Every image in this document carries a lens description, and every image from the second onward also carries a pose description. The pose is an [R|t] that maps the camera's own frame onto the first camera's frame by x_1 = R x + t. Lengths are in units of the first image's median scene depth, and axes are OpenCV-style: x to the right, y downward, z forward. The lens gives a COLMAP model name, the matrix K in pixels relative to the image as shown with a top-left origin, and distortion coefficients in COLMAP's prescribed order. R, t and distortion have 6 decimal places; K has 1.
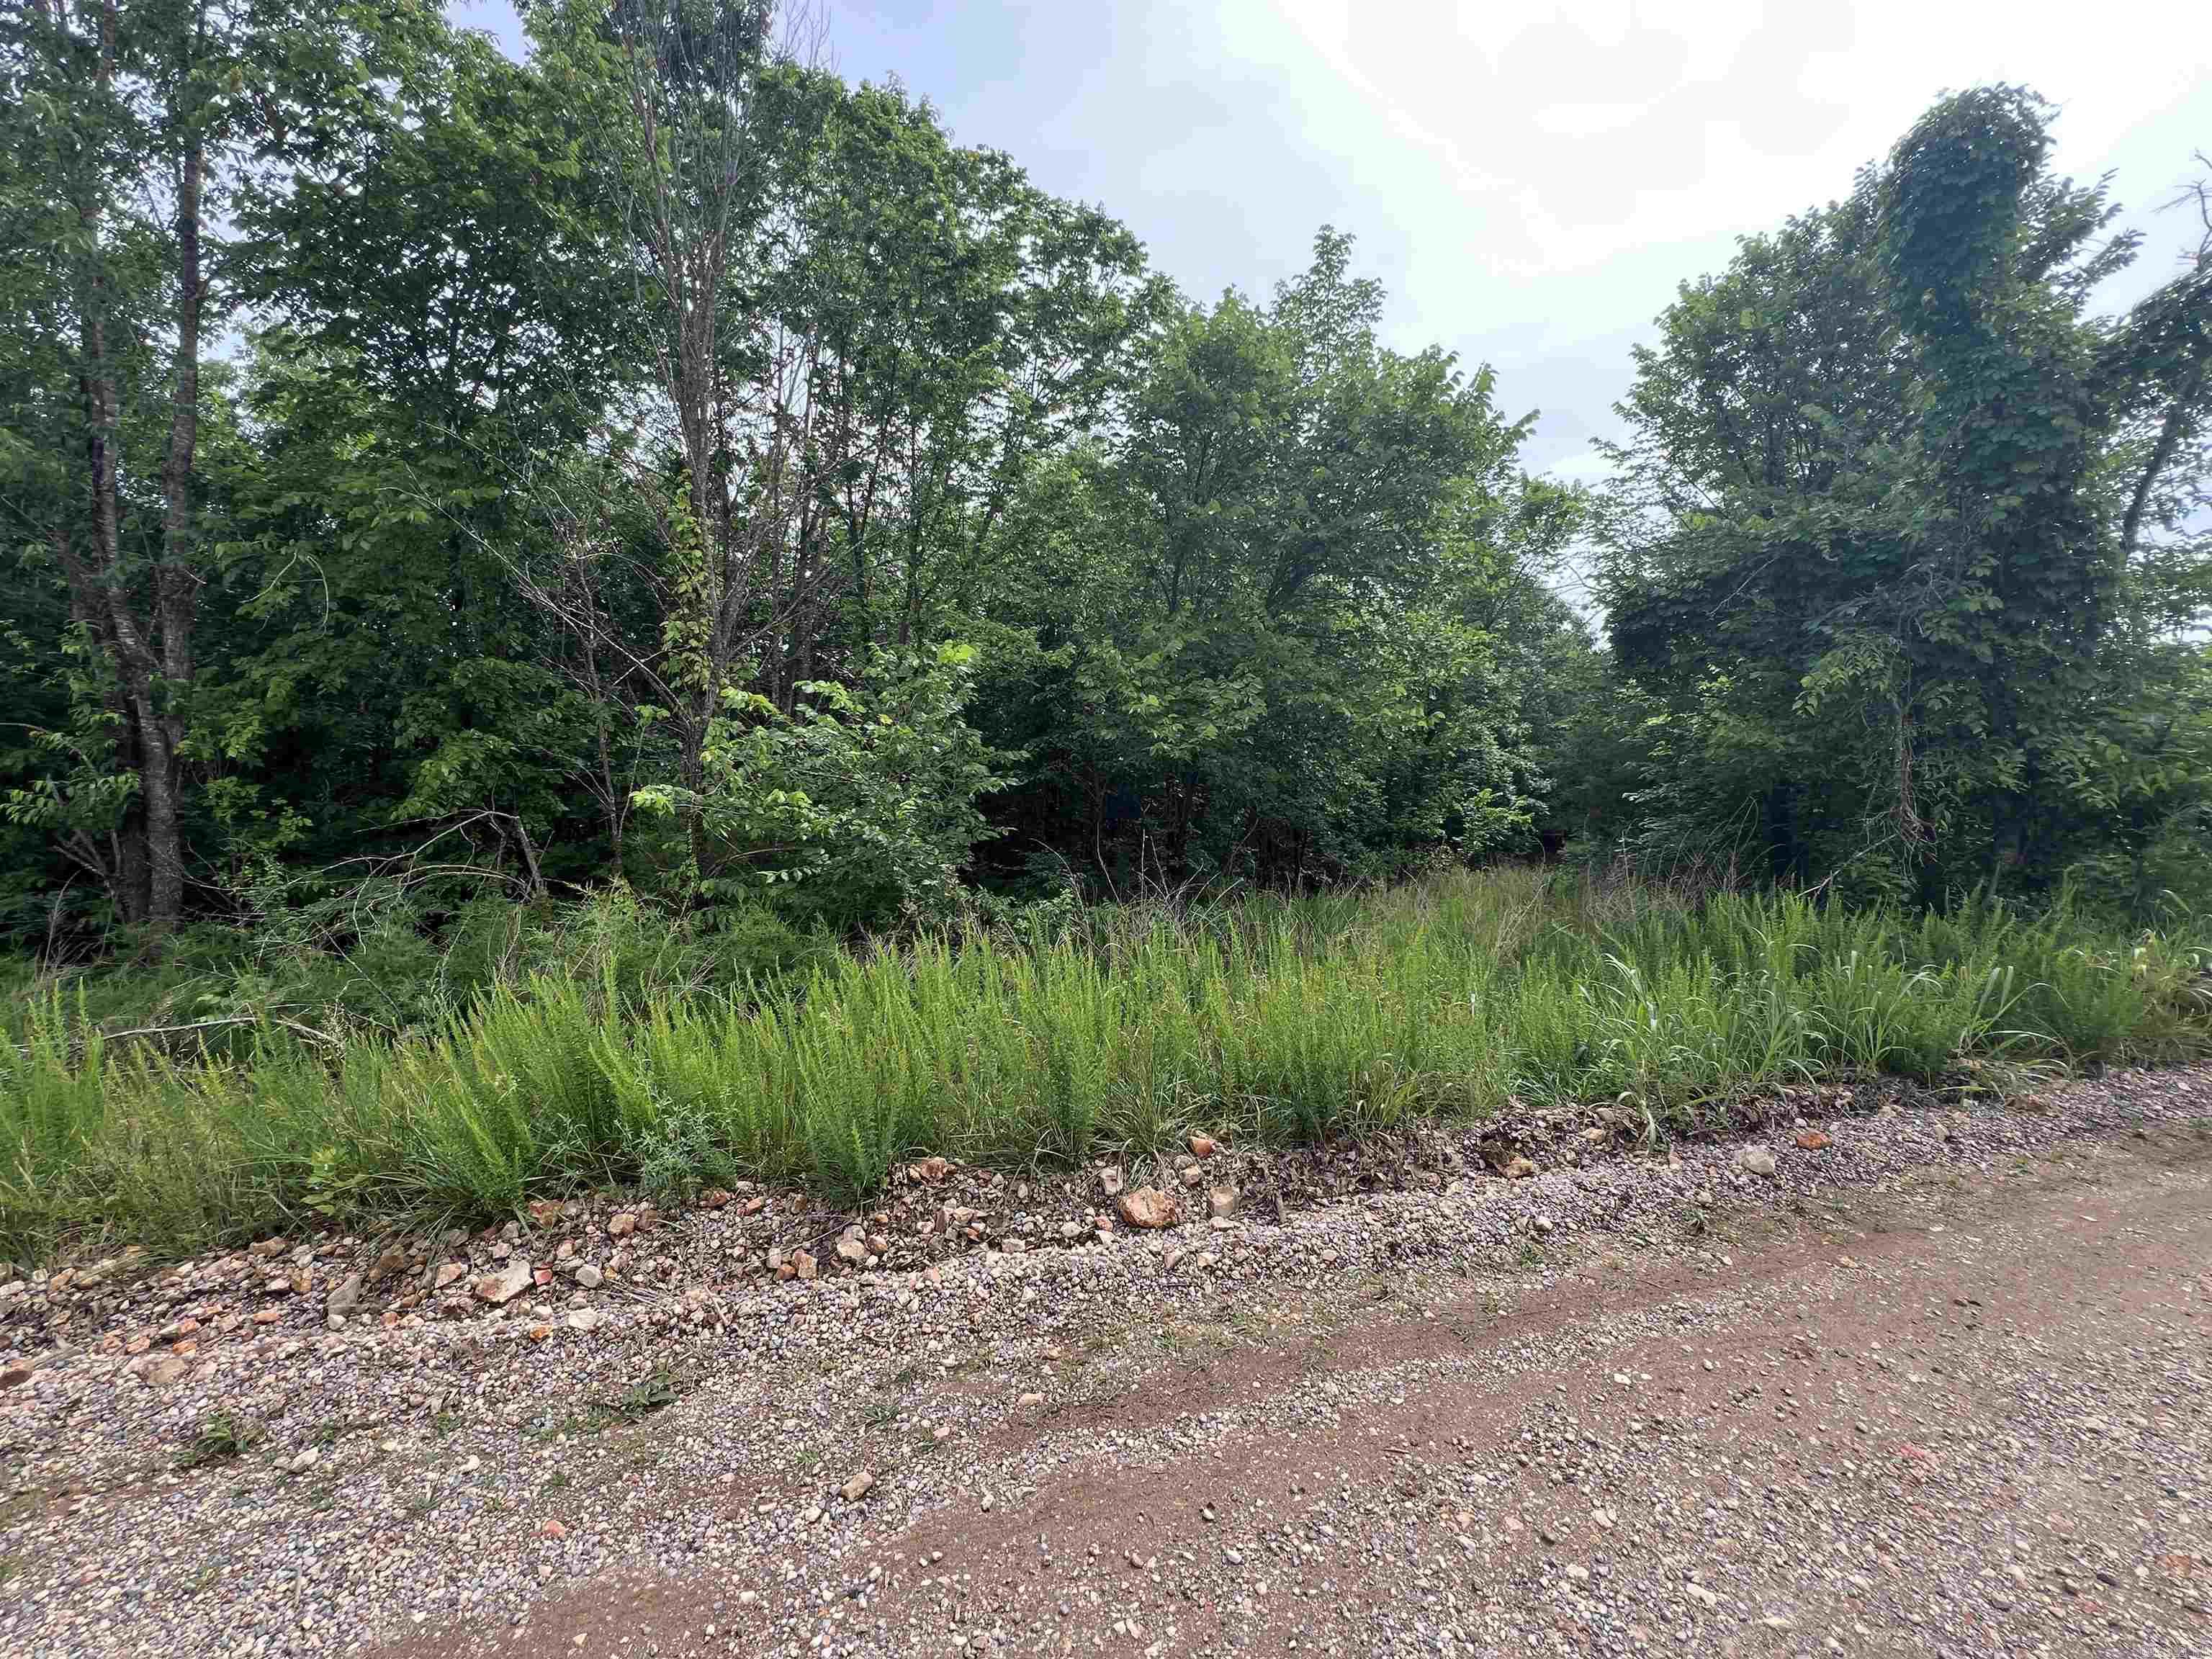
lens RADIAL K [[898.9, 0, 1106.0], [0, 898.9, 829.5], [0, 0, 1]] dist [0.009461, -0.000299]
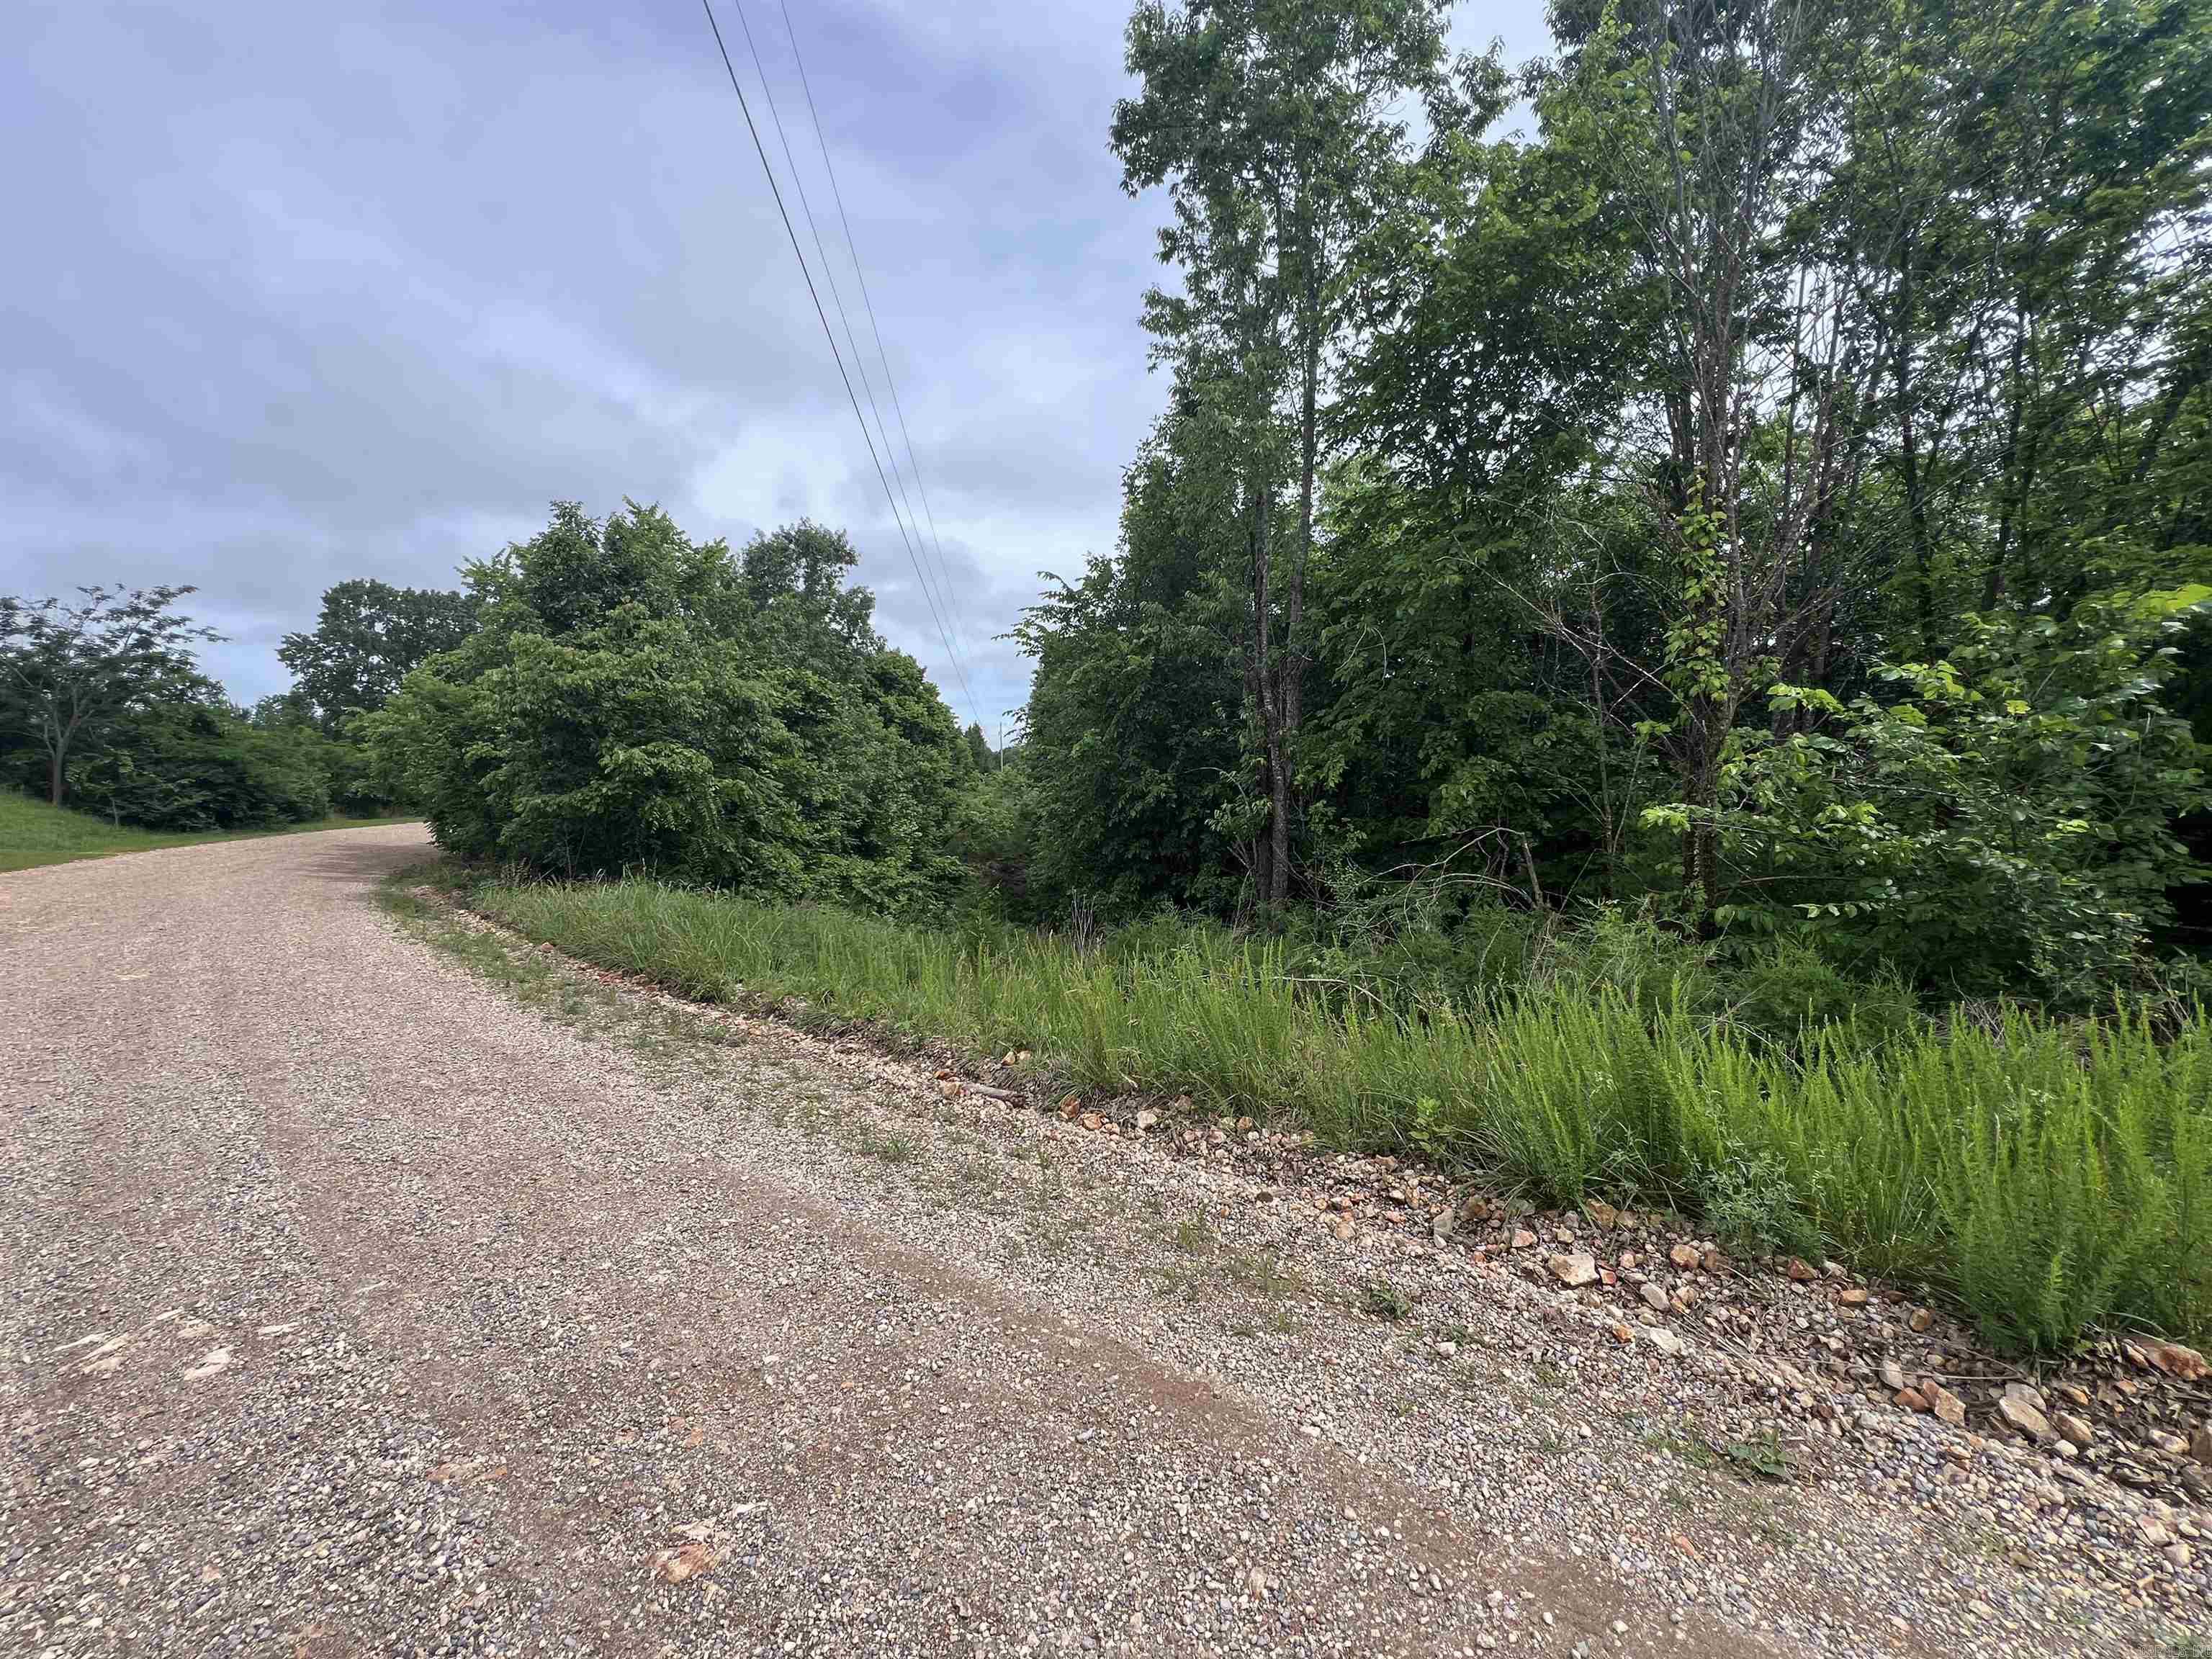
lens RADIAL K [[898.9, 0, 1106.0], [0, 898.9, 829.5], [0, 0, 1]] dist [0.009461, -0.000299]
pose [[0.579335, 0.015884, -0.814935, -0.108862], [-0.033875, 0.999415, -0.004602, 0.006822], [0.814386, 0.030272, 0.579534, -0.072486]]
